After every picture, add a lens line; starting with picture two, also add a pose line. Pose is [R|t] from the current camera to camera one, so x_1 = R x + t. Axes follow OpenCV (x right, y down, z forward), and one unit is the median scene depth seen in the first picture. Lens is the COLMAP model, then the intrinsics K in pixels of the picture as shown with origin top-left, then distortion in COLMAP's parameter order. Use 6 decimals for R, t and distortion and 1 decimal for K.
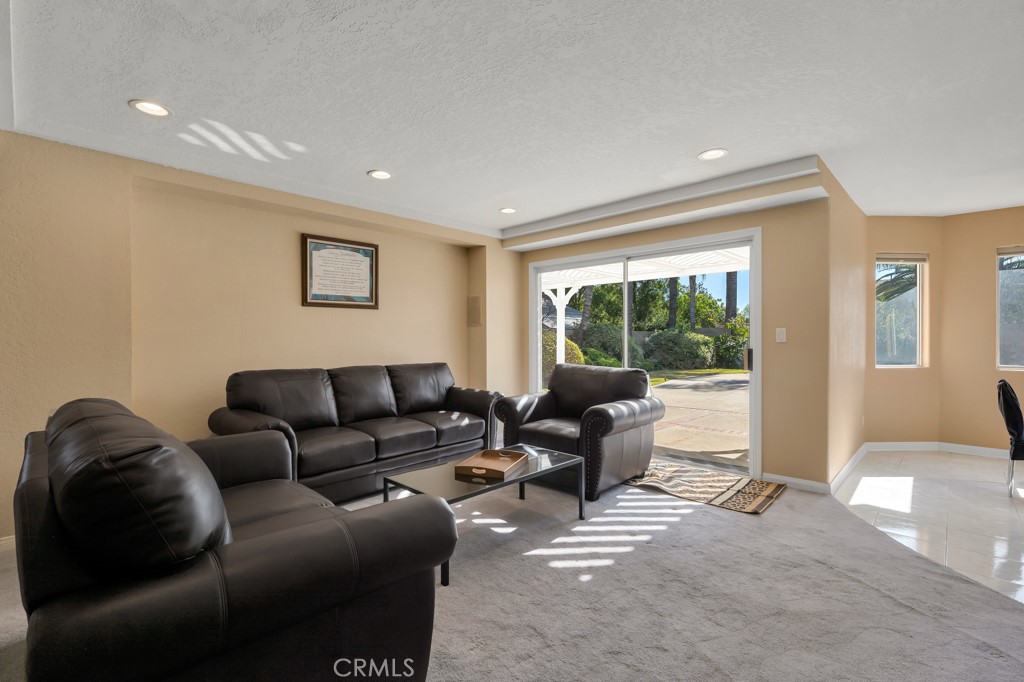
lens RADIAL K [[466.5, 0, 512.0], [0, 466.5, 341.0], [0, 0, 1]] dist [0.004547, 0.000243]
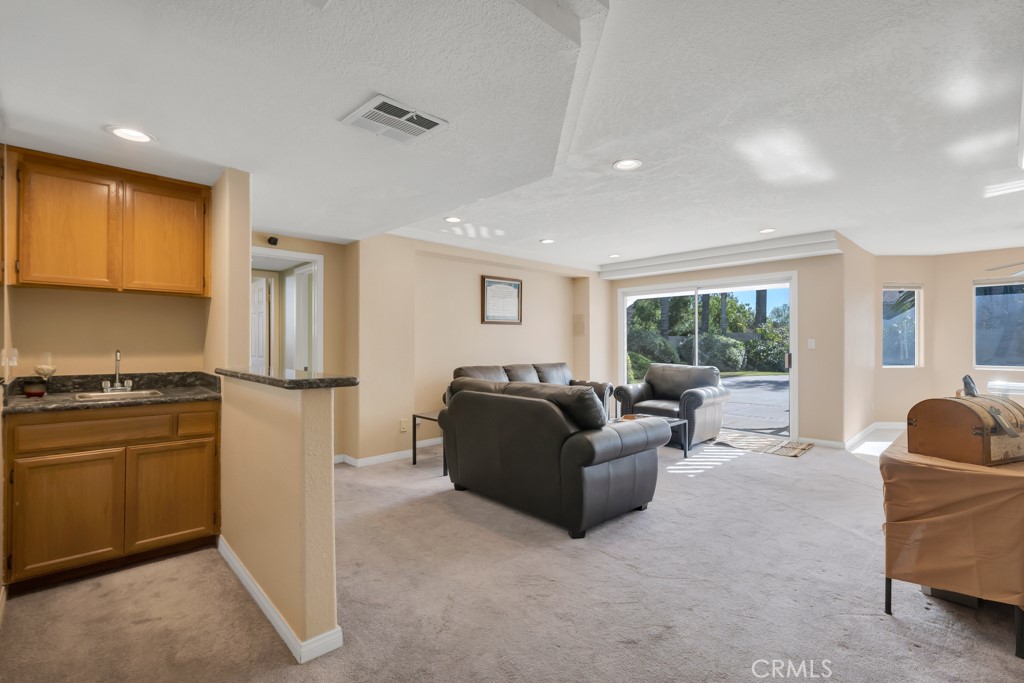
lens RADIAL K [[461.5, 0, 512.0], [0, 461.5, 341.5], [0, 0, 1]] dist [-0.004582, -0.000183]
pose [[0.998742, 0.001696, -0.050120, -0.254210], [-0.001959, 0.999985, -0.005211, -0.010089], [0.050111, 0.005303, 0.998730, -0.430256]]
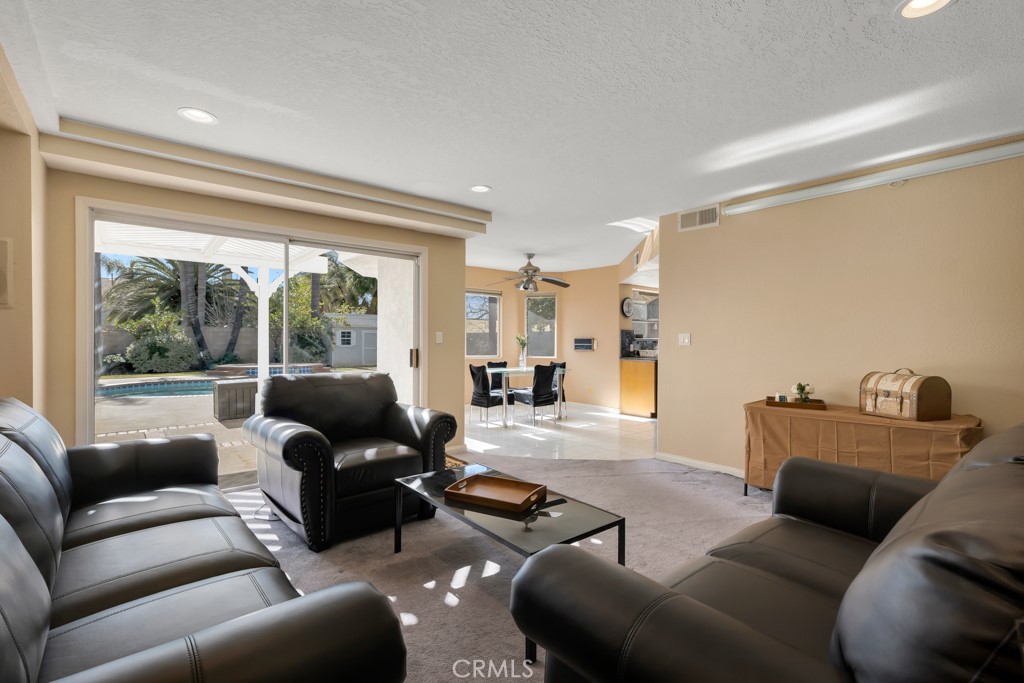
lens RADIAL K [[461.5, 0, 512.0], [0, 461.5, 341.5], [0, 0, 1]] dist [-0.004582, -0.000183]
pose [[0.105535, -0.000933, 0.994415, -0.544582], [-0.002400, 0.999996, 0.001193, -0.003464], [-0.994413, -0.002513, 0.105532, 0.570914]]
